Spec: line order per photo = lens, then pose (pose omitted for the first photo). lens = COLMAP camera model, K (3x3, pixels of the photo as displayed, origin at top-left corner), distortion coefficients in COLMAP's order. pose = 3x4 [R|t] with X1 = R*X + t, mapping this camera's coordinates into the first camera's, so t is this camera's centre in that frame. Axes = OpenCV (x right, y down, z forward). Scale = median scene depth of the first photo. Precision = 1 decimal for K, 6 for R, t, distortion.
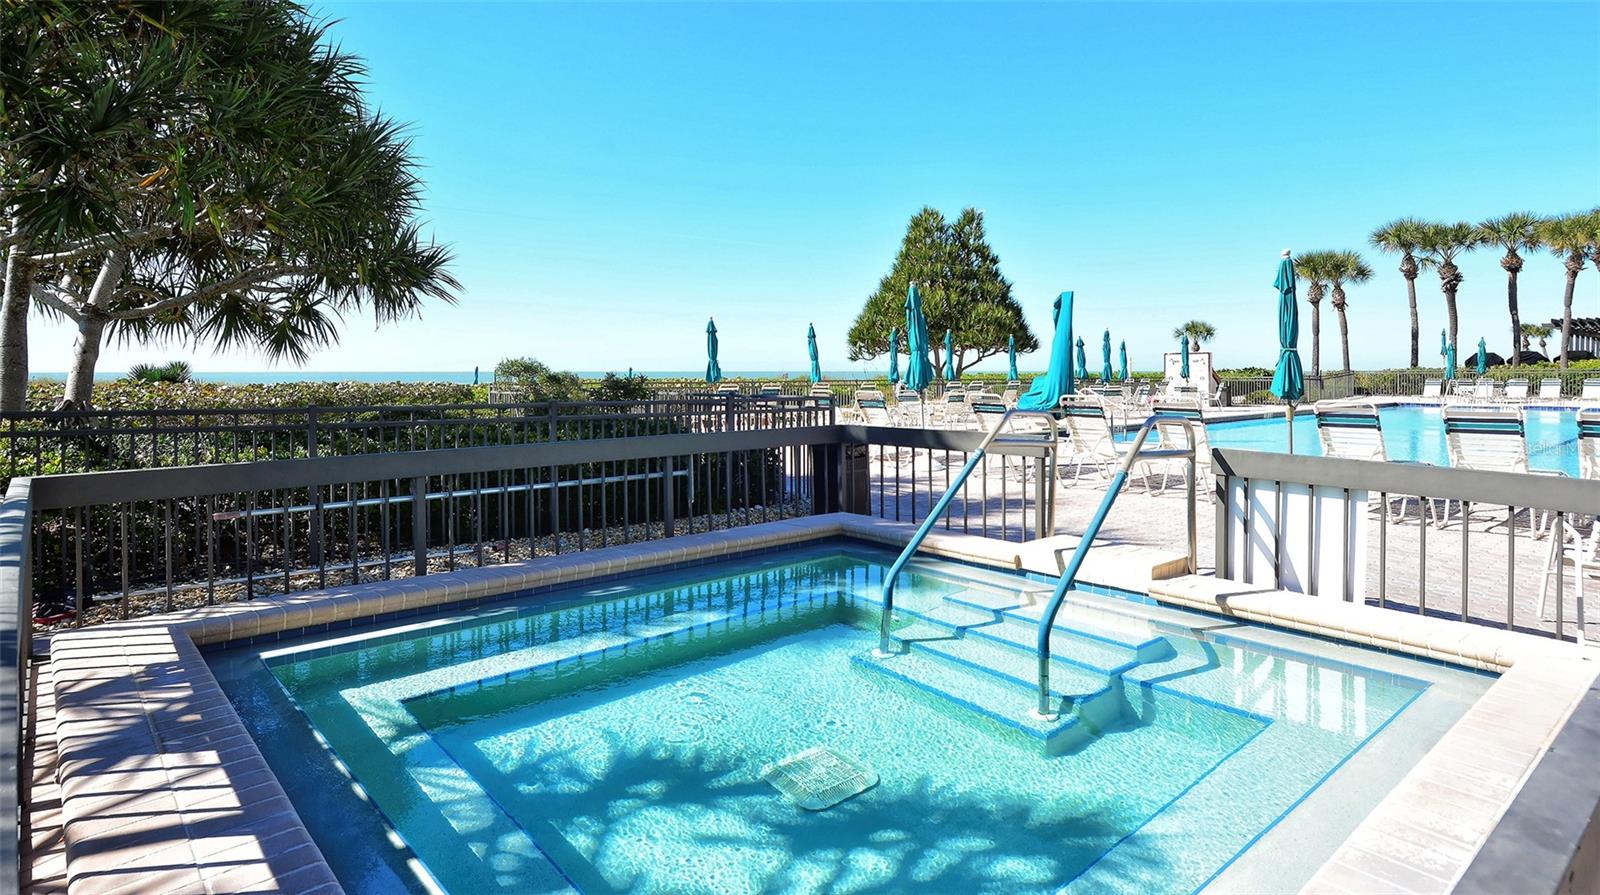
lens RADIAL K [[862.7, 0, 807.0], [0, 862.7, 384.1], [0, 0, 1]] dist [0.002876, 0.001718]
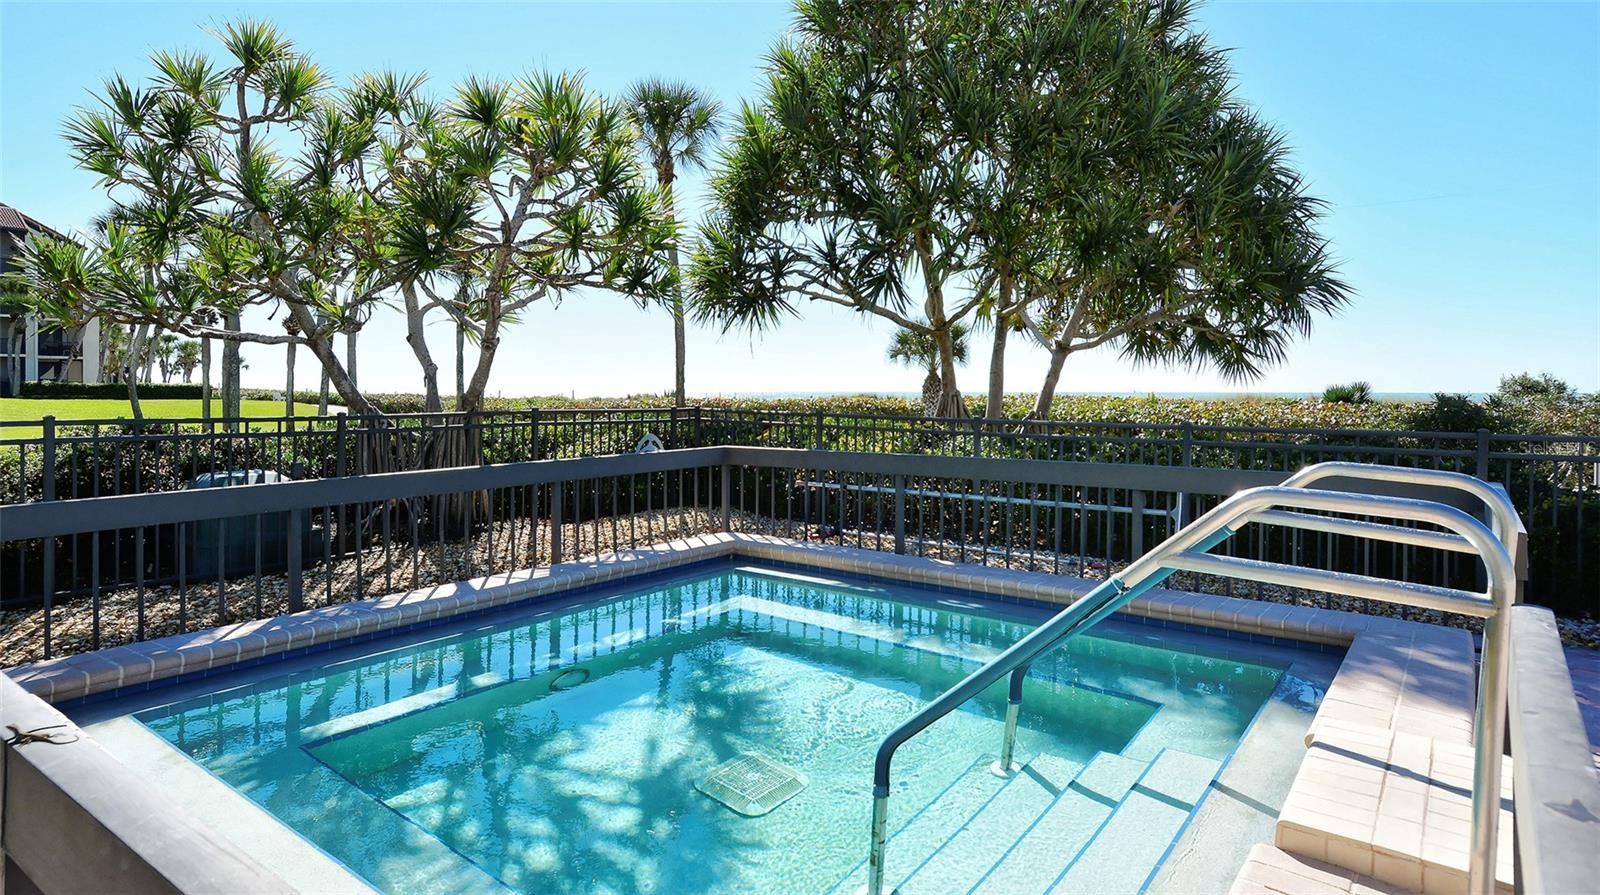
lens RADIAL K [[835.5, 0, 798.8], [0, 835.5, 418.6], [0, 0, 1]] dist [0.002874, 0.000512]
pose [[0.039984, 0.036835, -0.998521, 1.064642], [-0.013960, 0.999243, 0.036302, -0.020939], [0.999103, 0.012488, 0.040468, 1.070105]]
